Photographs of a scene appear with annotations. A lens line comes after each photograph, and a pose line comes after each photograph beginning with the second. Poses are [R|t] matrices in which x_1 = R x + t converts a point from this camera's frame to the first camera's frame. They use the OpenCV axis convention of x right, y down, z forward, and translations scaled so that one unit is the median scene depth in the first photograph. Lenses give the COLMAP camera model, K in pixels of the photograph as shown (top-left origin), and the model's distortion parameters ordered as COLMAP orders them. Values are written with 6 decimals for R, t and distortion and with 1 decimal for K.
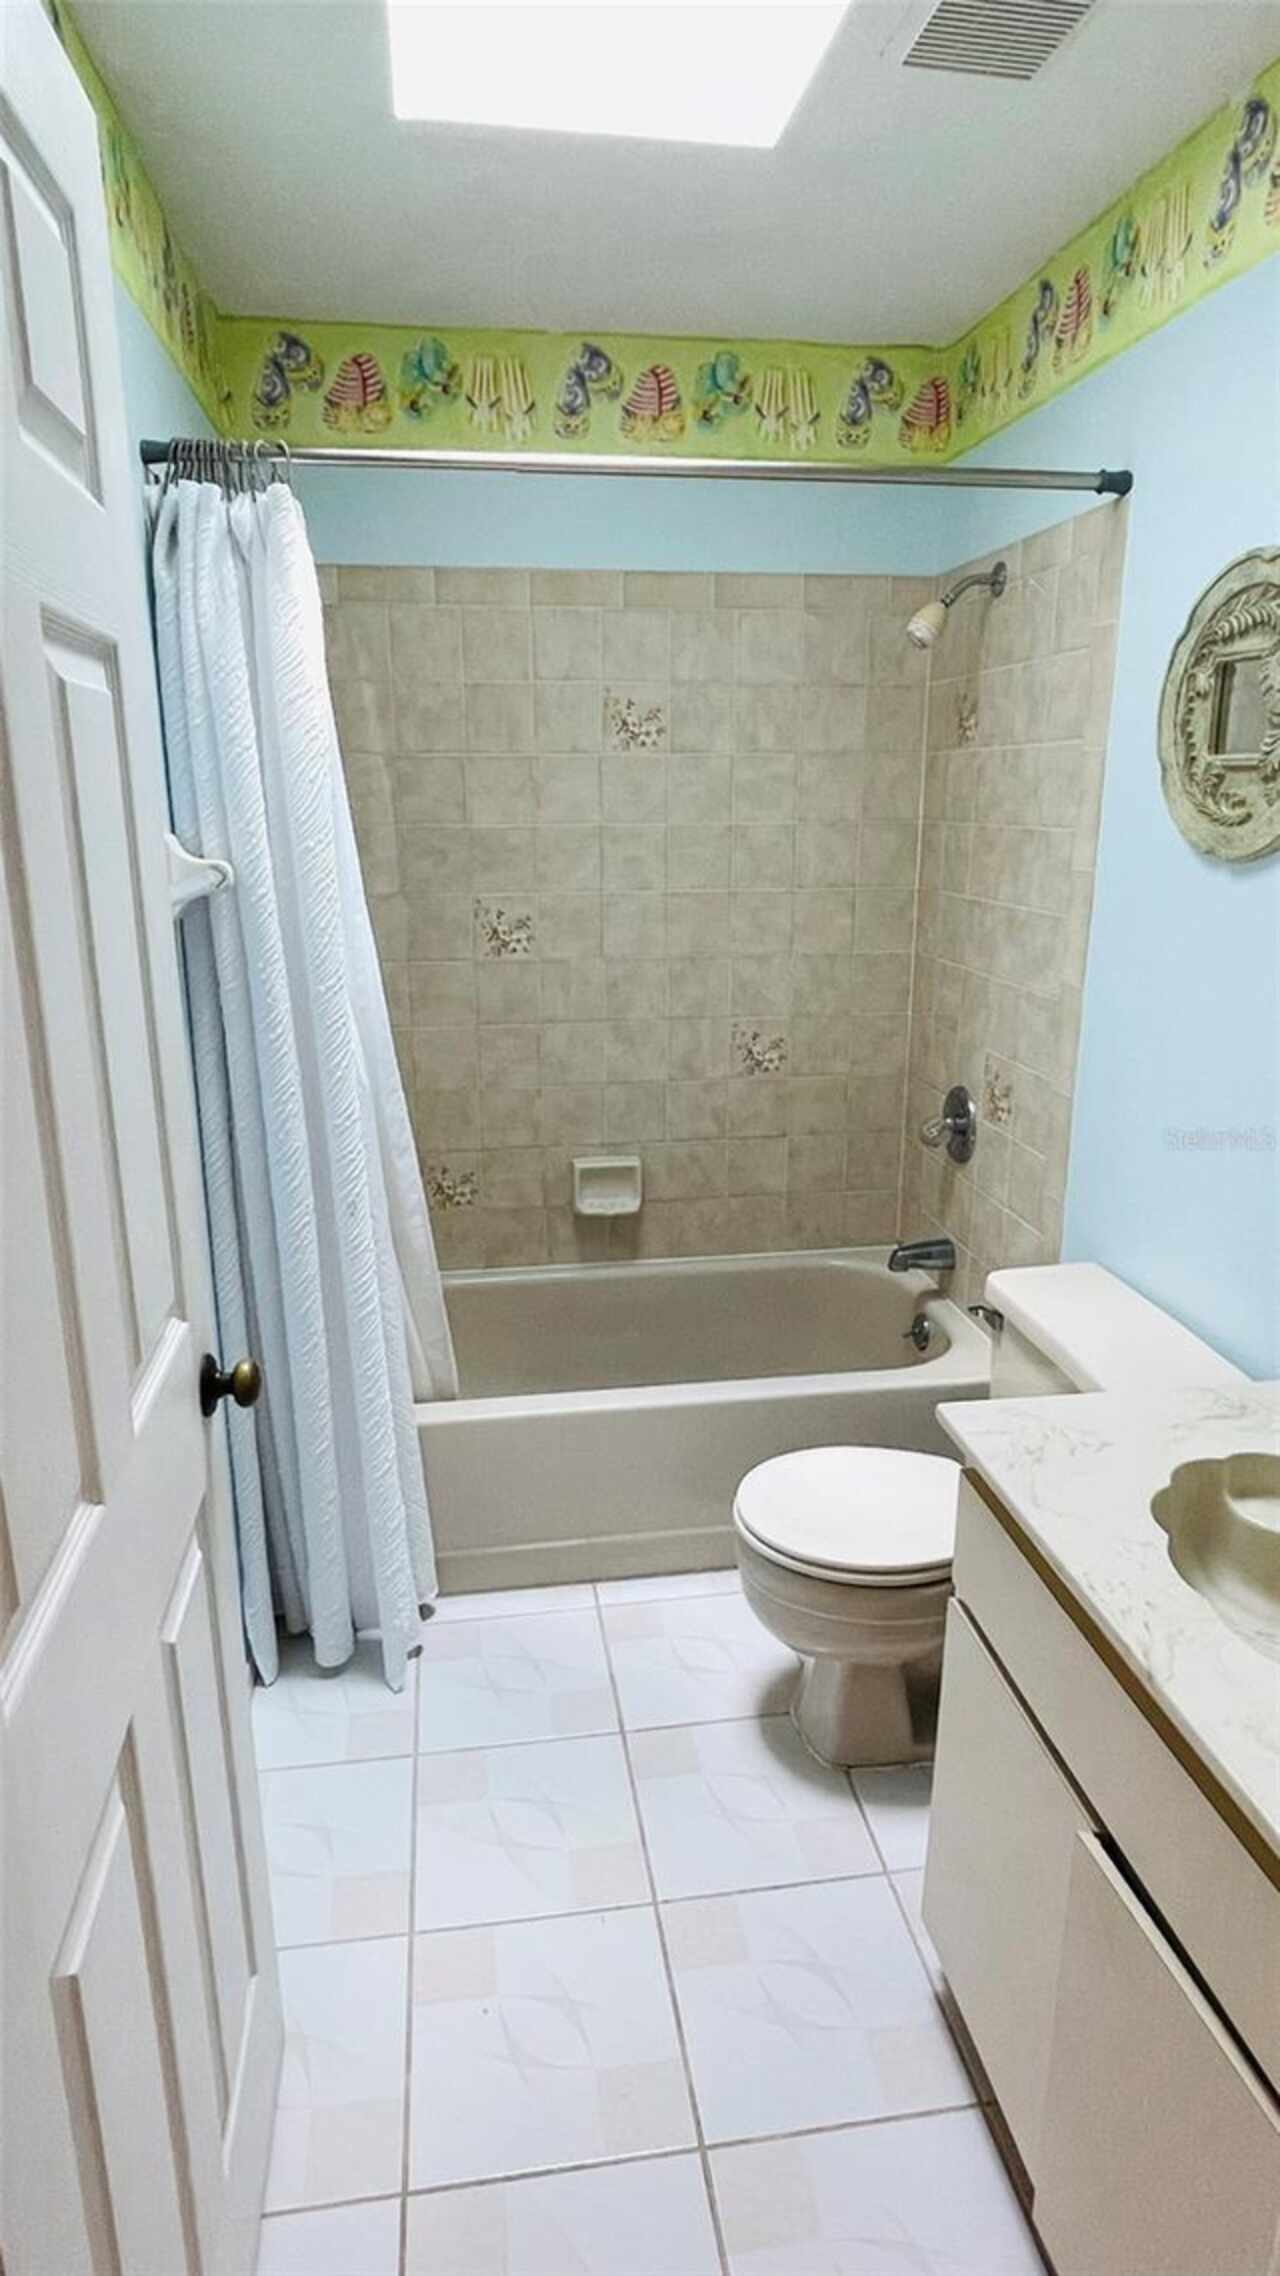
lens RADIAL K [[1298.1, 0, 640.0], [0, 1298.1, 1138.0], [0, 0, 1]] dist [0.025246, -0.000844]
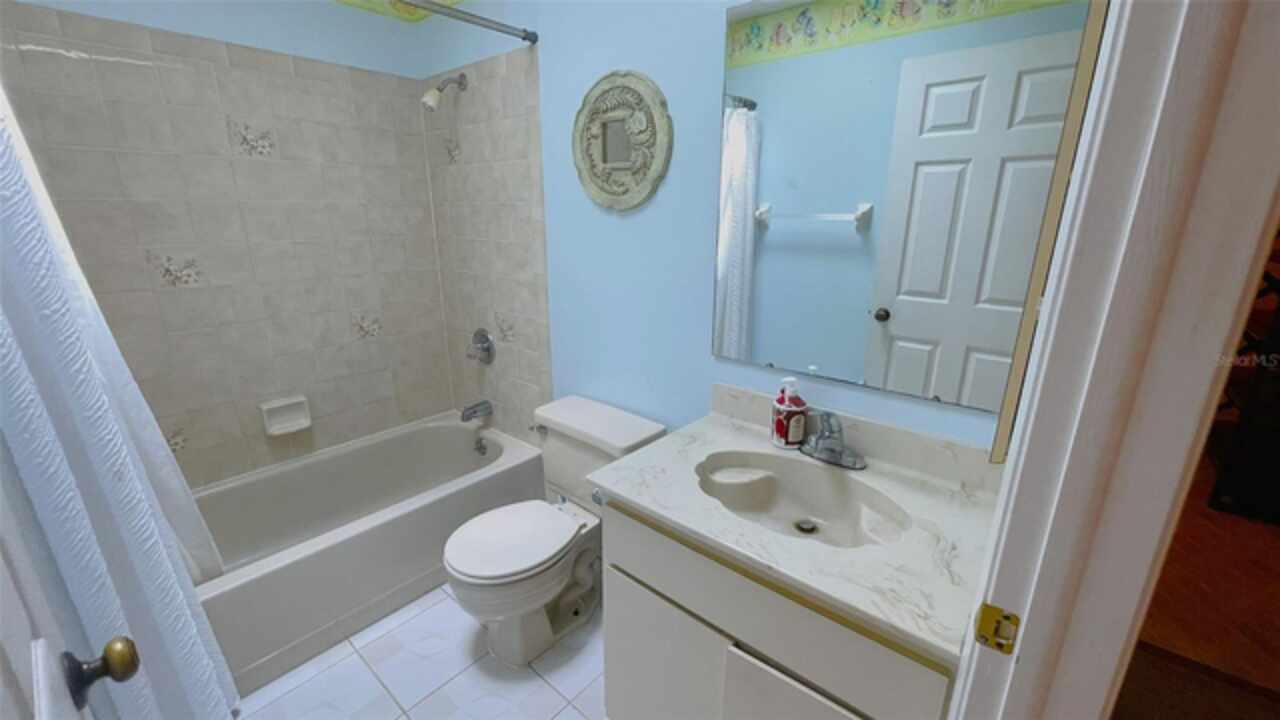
lens RADIAL K [[518.3, 0, 639.4], [0, 518.3, 365.6], [0, 0, 1]] dist [0.001109, -0.000045]
pose [[0.755163, -0.181863, 0.629806, -0.112018], [0.166018, 0.982484, 0.084640, -0.010190], [-0.634167, 0.040642, 0.772127, 0.207840]]
